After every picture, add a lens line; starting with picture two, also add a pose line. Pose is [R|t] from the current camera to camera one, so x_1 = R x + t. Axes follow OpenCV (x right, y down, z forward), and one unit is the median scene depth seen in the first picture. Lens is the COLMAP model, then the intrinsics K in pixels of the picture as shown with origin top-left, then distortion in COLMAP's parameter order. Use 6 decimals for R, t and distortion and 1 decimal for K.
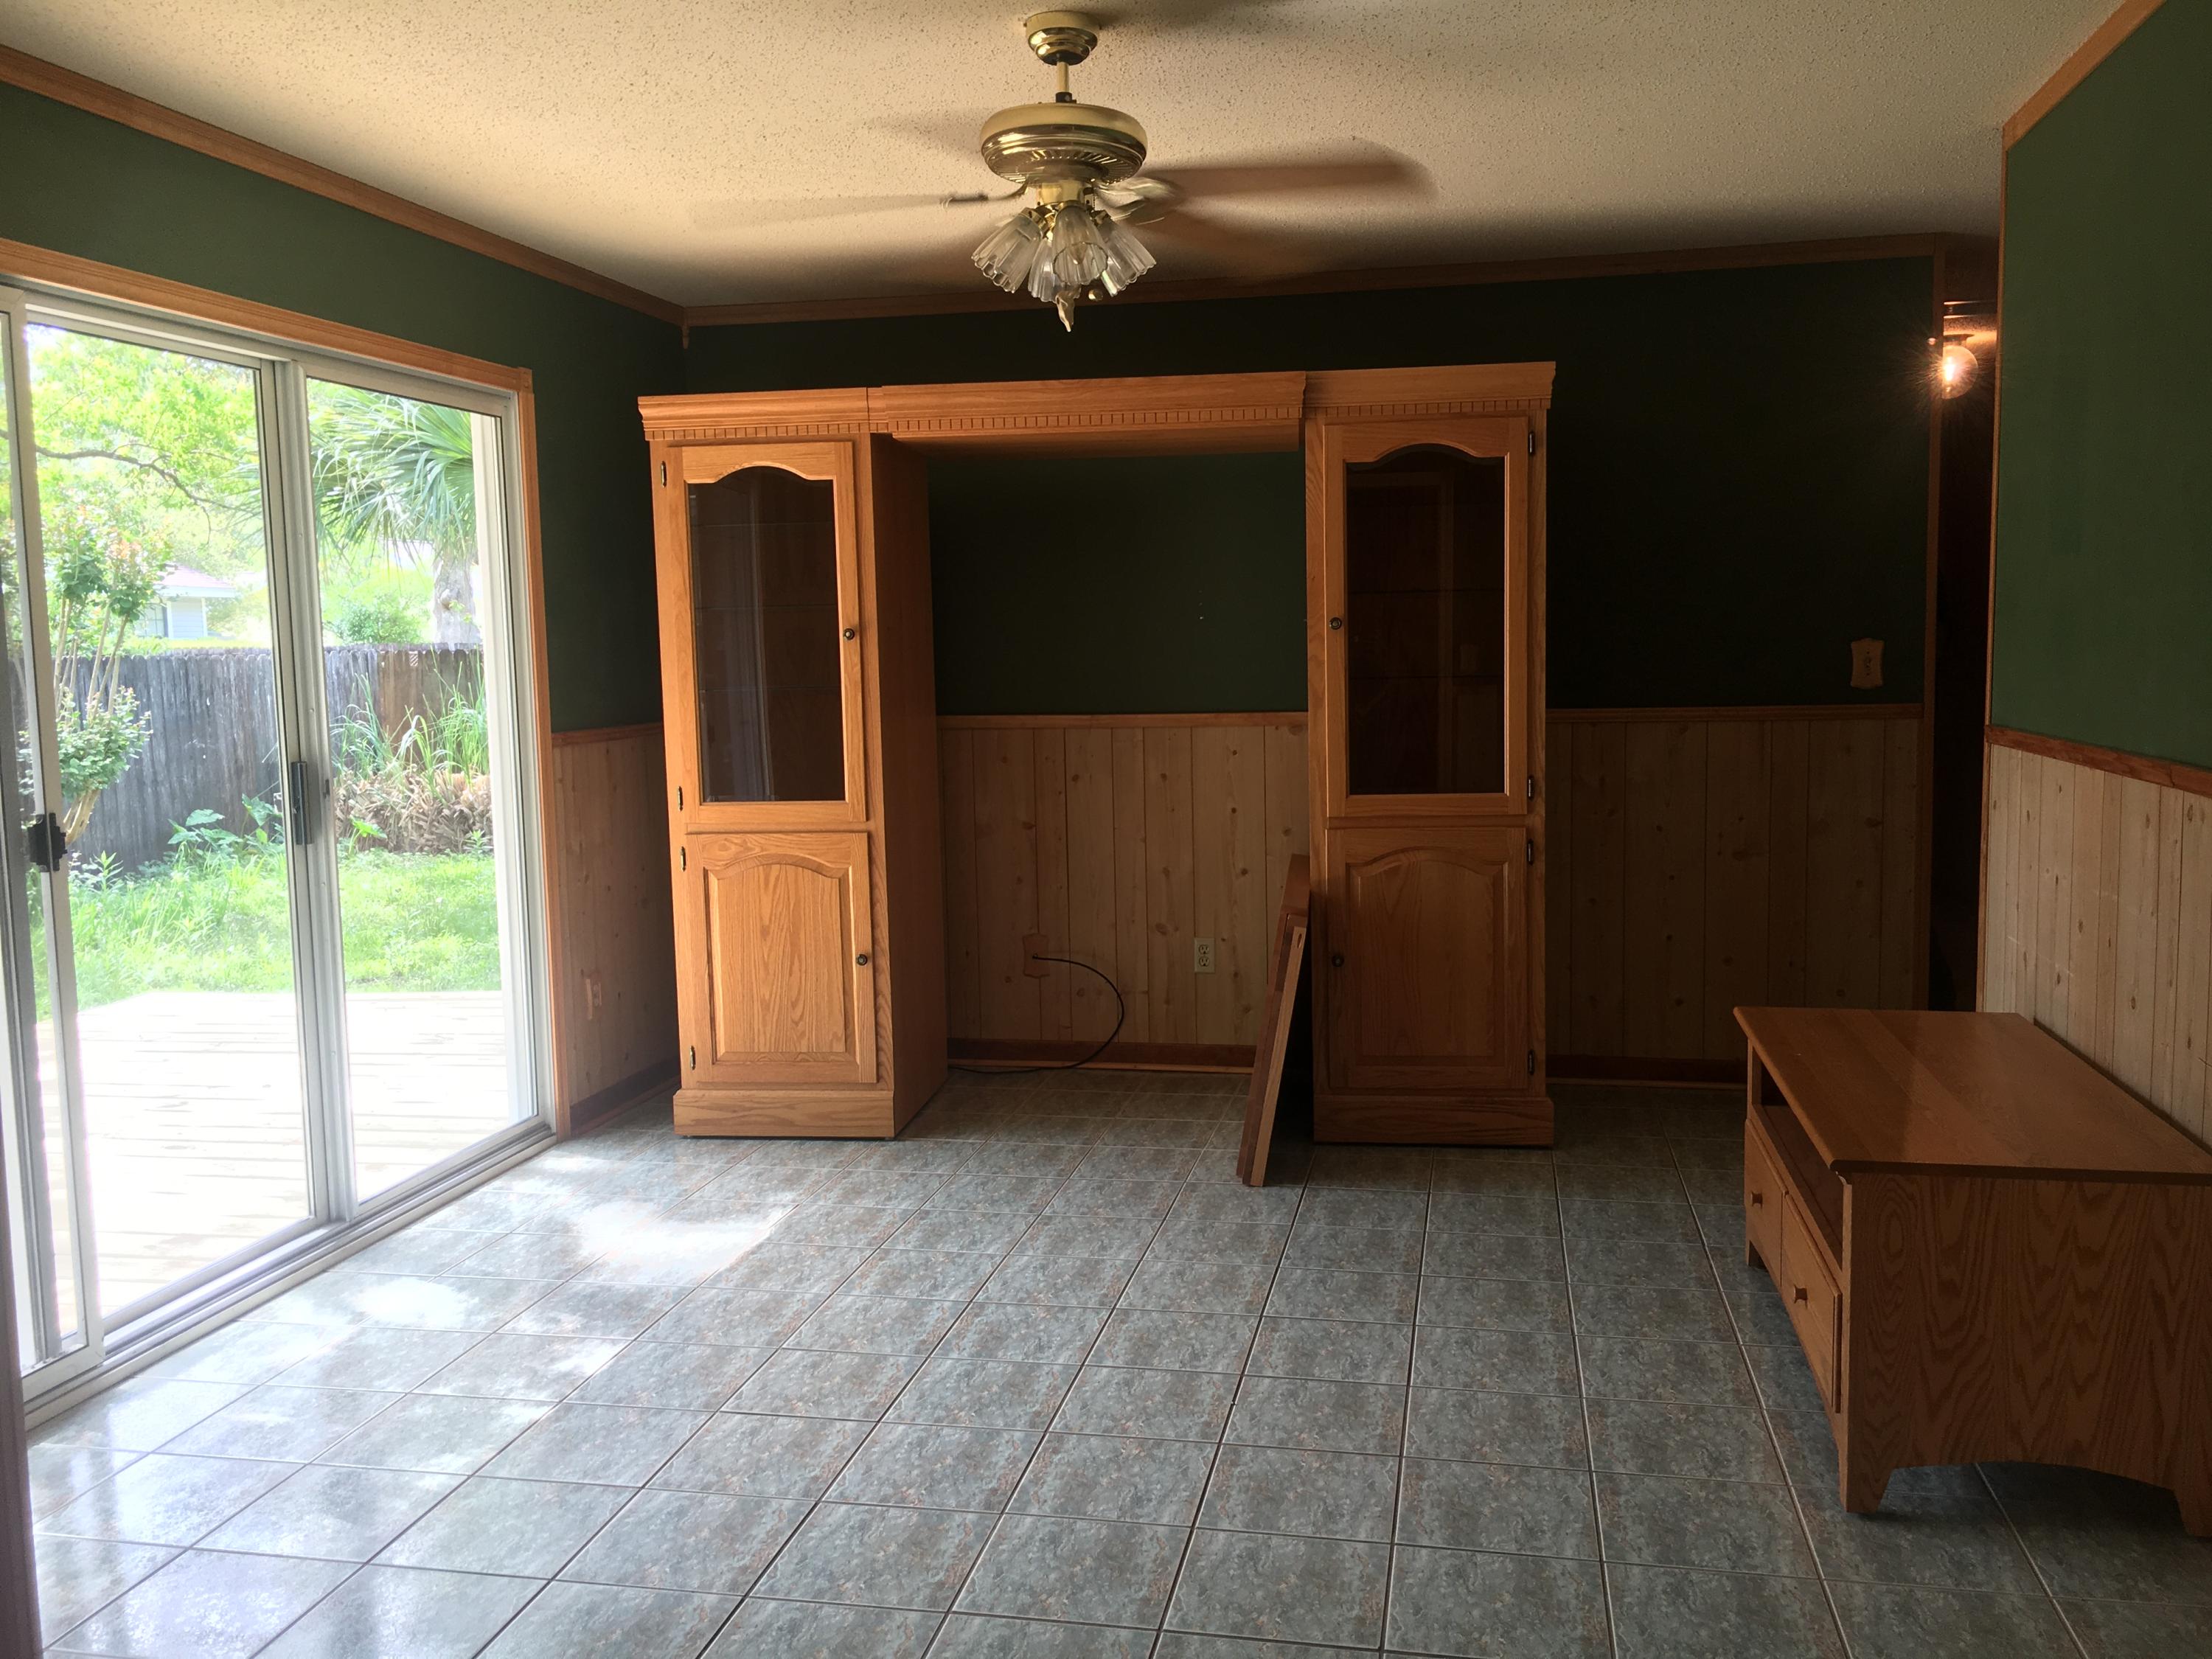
lens RADIAL K [[1915.1, 0, 1109.3], [0, 1915.1, 823.3], [0, 0, 1]] dist [0.073702, -0.110575]
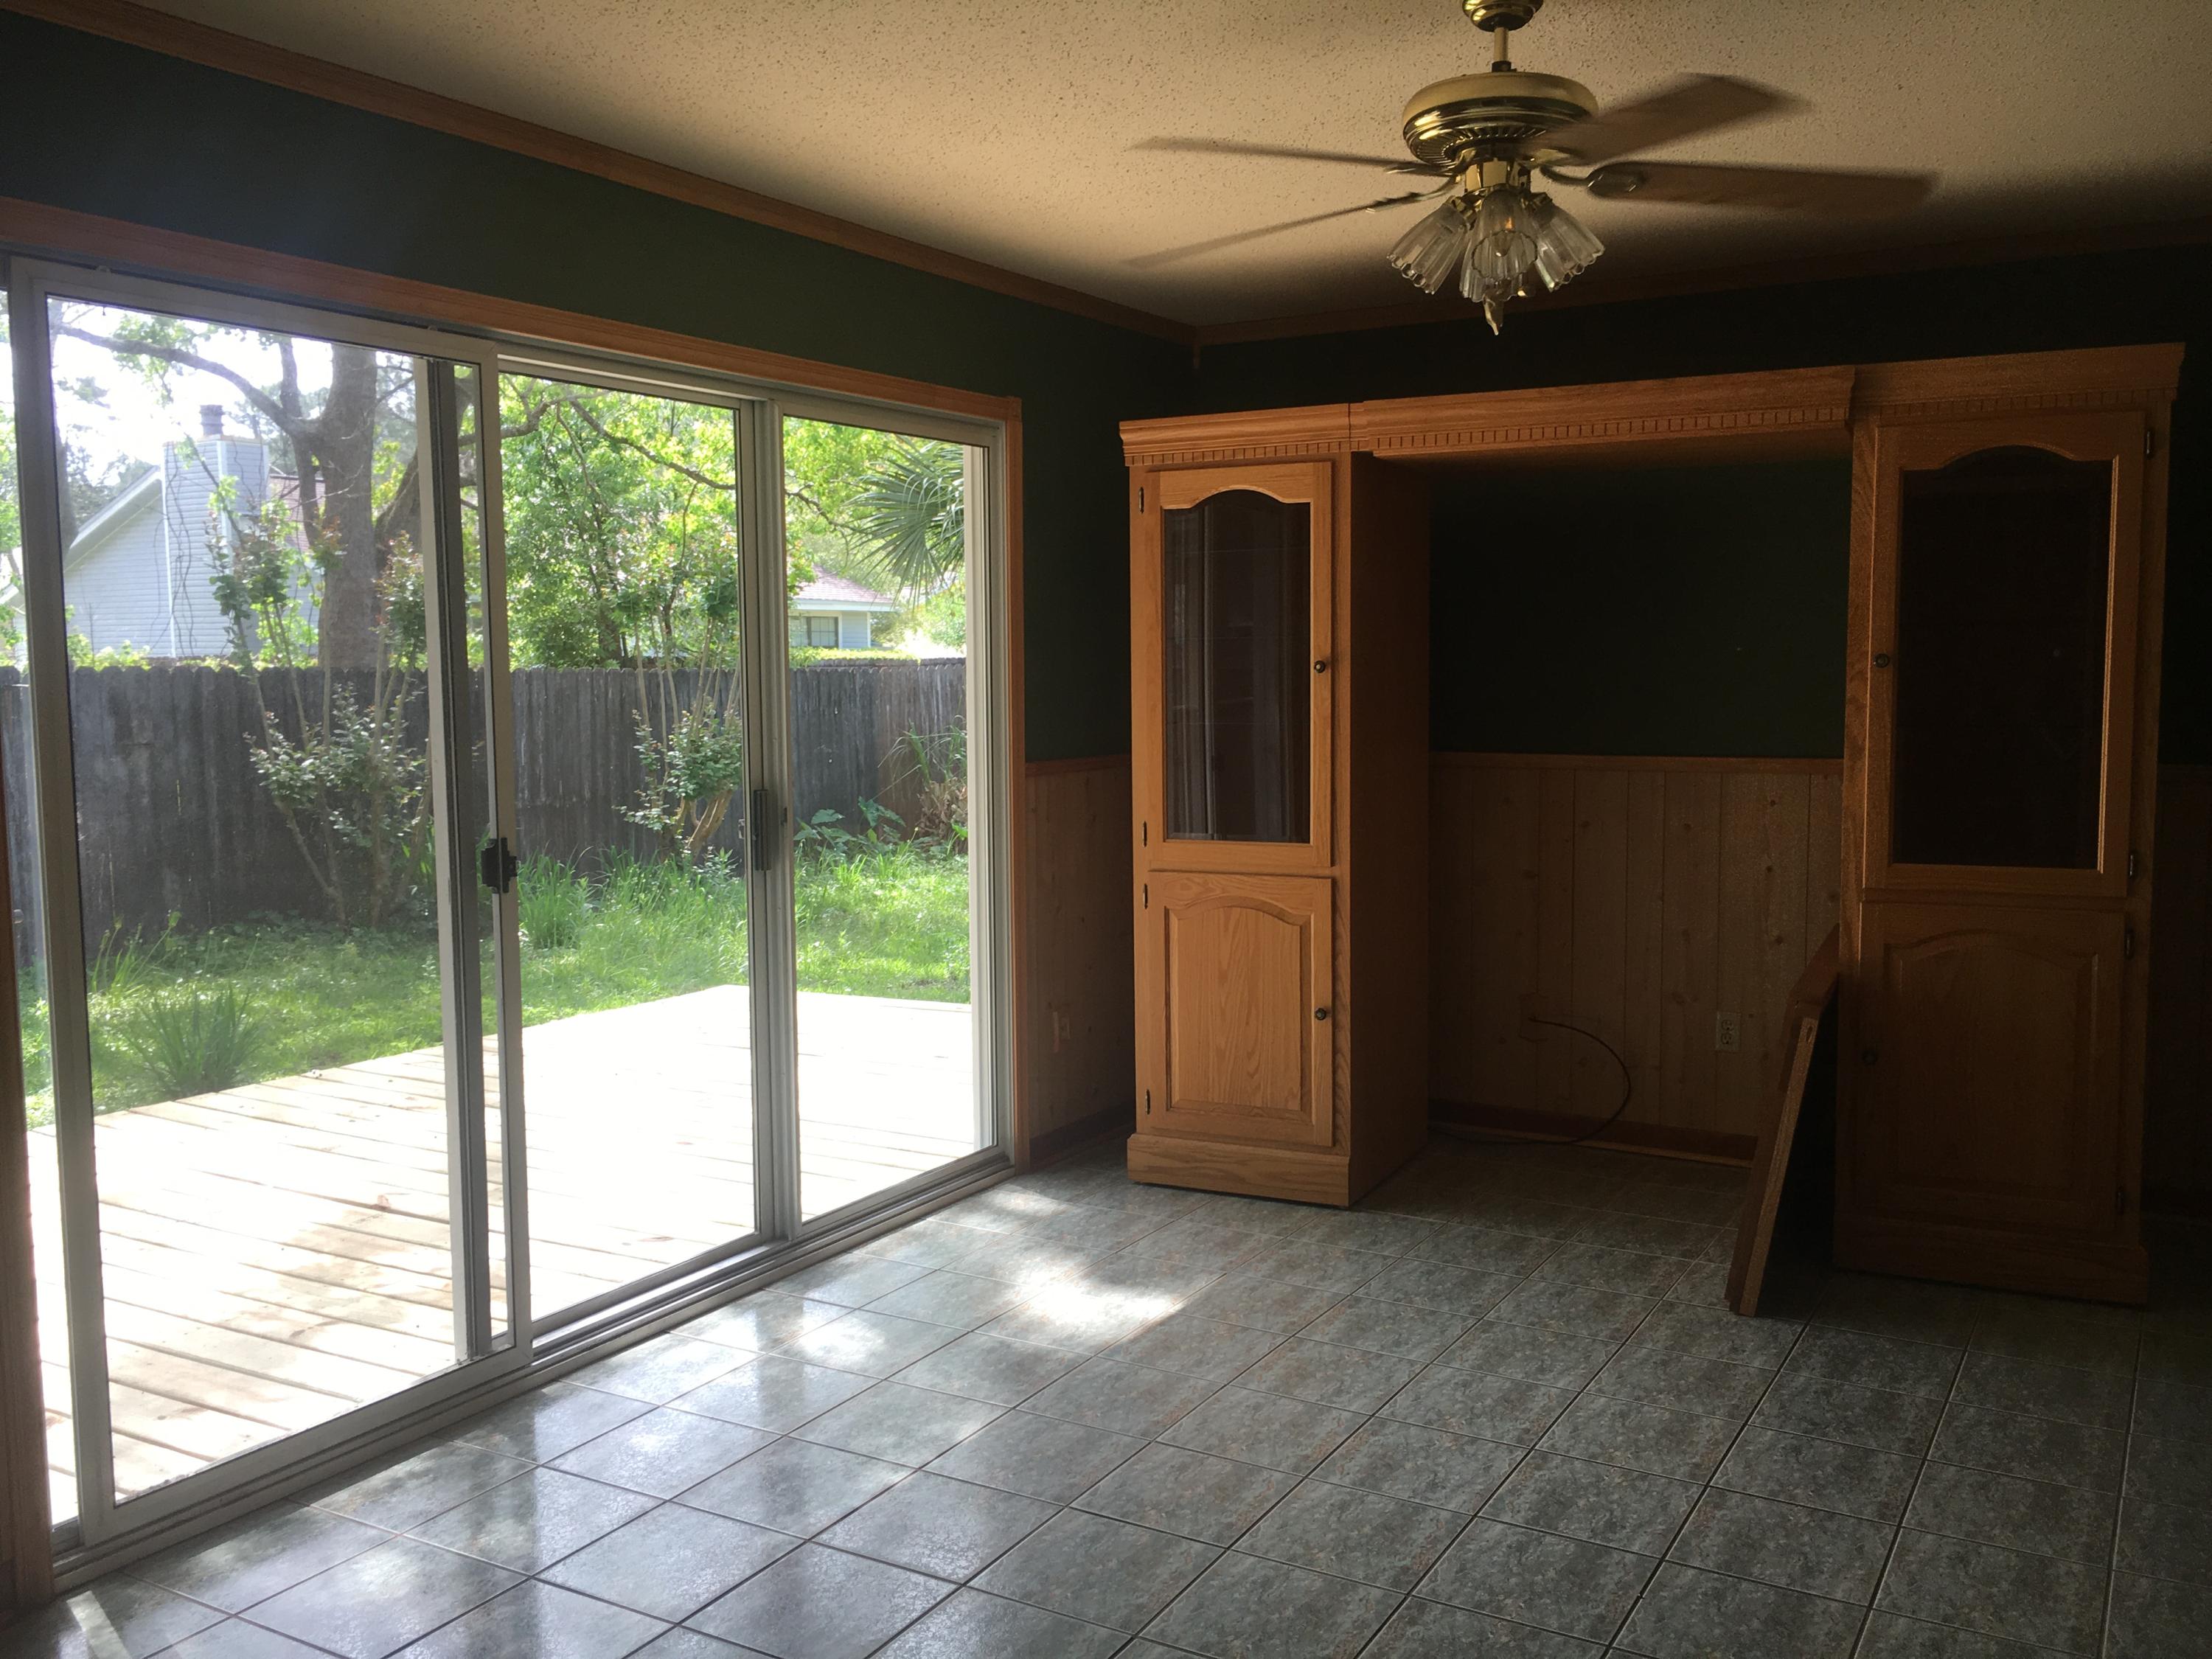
lens RADIAL K [[1915.1, 0, 1088.7], [0, 1915.1, 825.8], [0, 0, 1]] dist [0.073702, -0.110575]
pose [[0.945065, 0.038976, -0.324552, 0.067792], [-0.040443, 0.999179, 0.002226, -0.019168], [0.324372, 0.011022, 0.945865, 0.080283]]
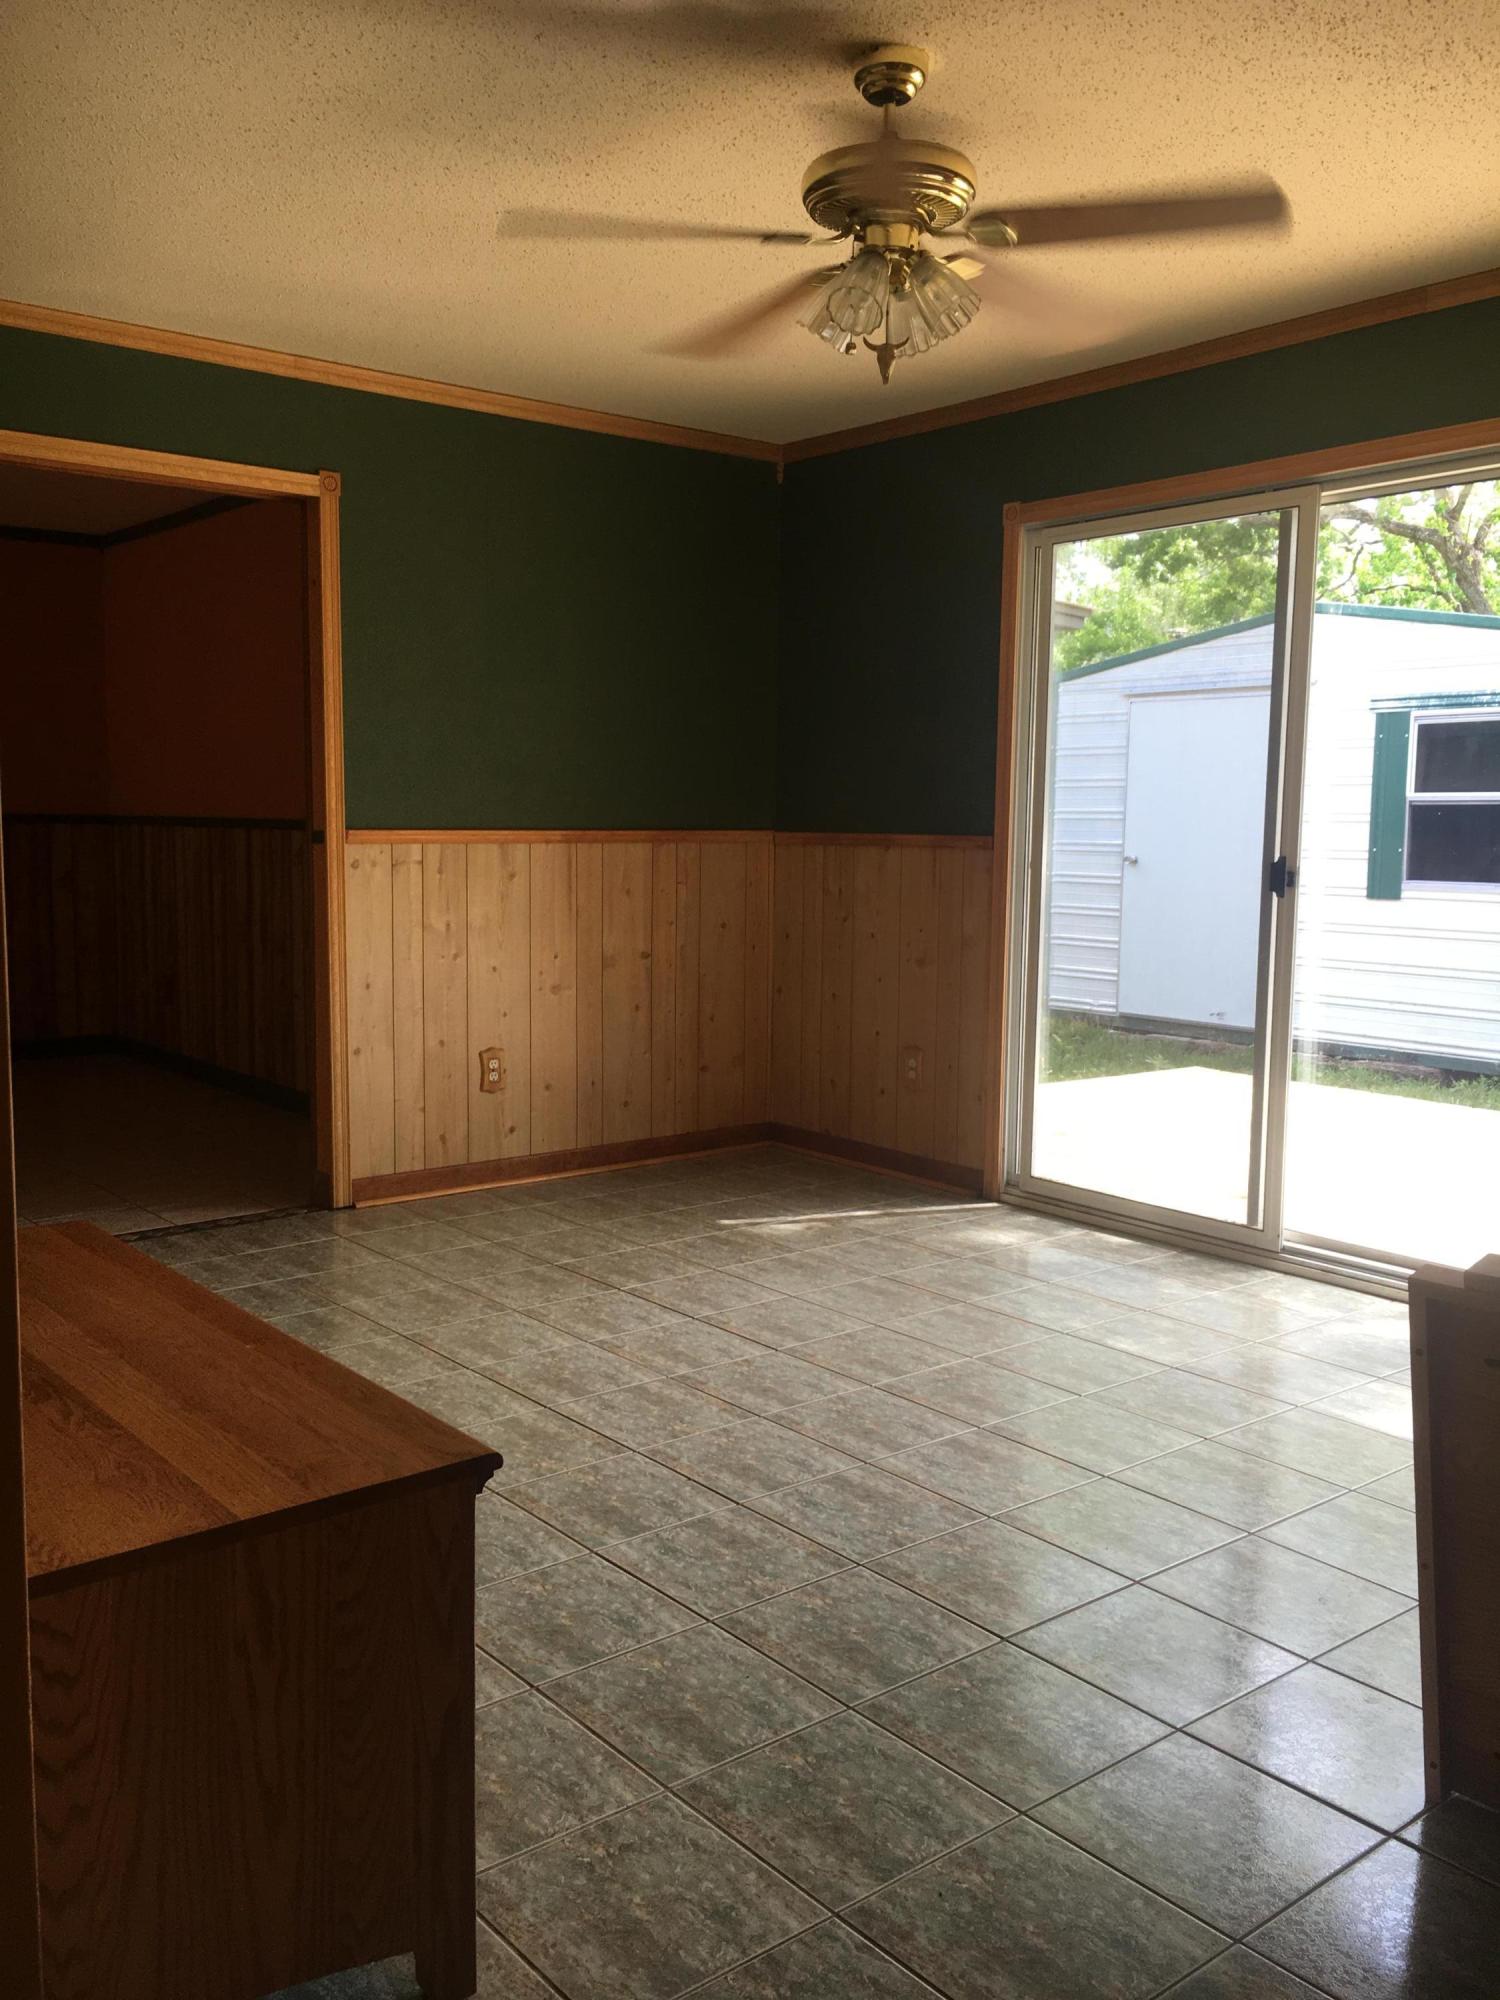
lens RADIAL K [[1731.6, 0, 740.1], [0, 1731.6, 1006.8], [0, 0, 1]] dist [0.073702, -0.110575]
pose [[-0.640262, 0.095097, -0.762247, 0.490785], [-0.079481, 0.978780, 0.188873, -0.075650], [0.764033, 0.181512, -0.619117, 1.058946]]
